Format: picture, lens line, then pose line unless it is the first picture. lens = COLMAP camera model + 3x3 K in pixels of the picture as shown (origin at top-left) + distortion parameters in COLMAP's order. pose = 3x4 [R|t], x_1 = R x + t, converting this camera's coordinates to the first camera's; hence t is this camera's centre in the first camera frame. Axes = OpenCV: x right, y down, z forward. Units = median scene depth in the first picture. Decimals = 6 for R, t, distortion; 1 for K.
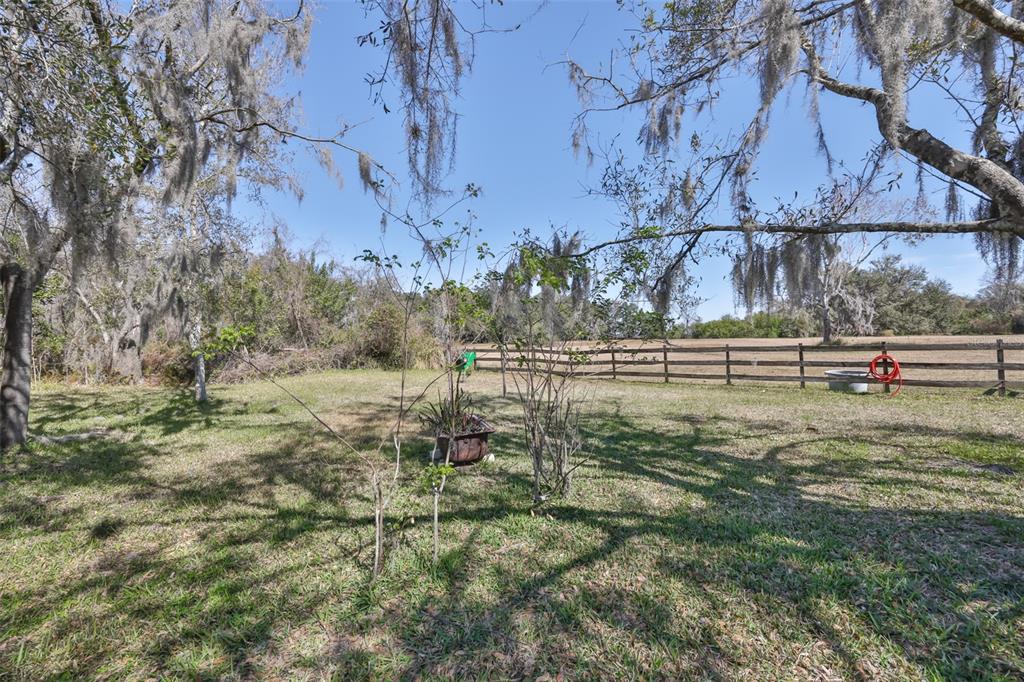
lens RADIAL K [[430.9, 0, 511.5], [0, 430.9, 344.7], [0, 0, 1]] dist [-0.001080, 0.000241]
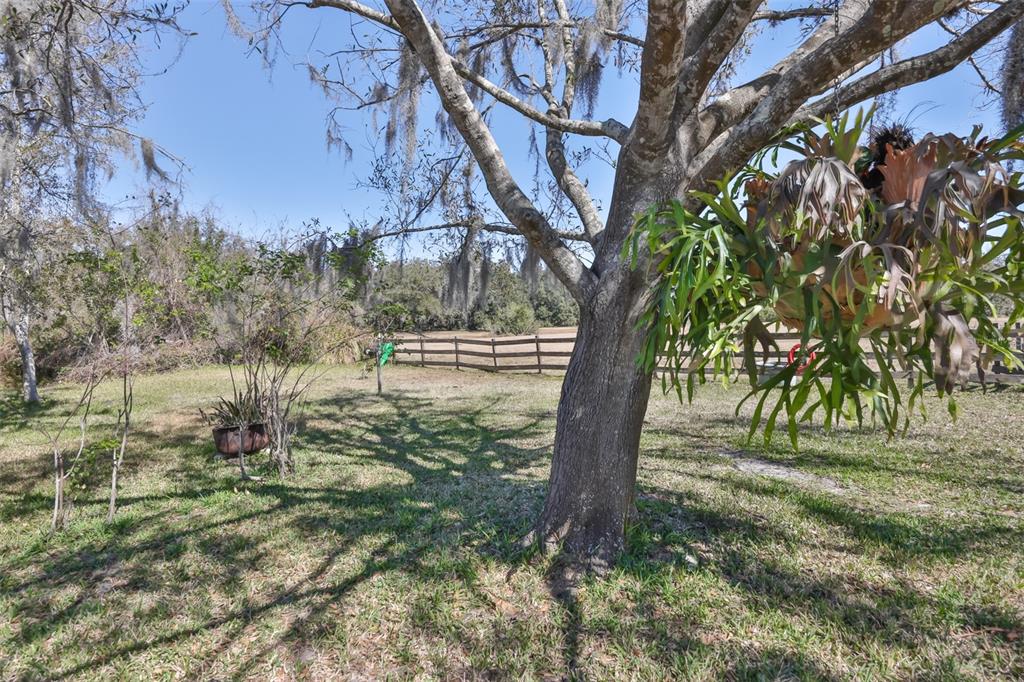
lens RADIAL K [[554.1, 0, 512.4], [0, 554.1, 341.0], [0, 0, 1]] dist [-0.018018, 0.000112]
pose [[0.999316, -0.007524, 0.036207, 0.203373], [0.006965, 0.999855, 0.015551, -0.002419], [-0.036319, -0.015289, 0.999223, -0.125067]]
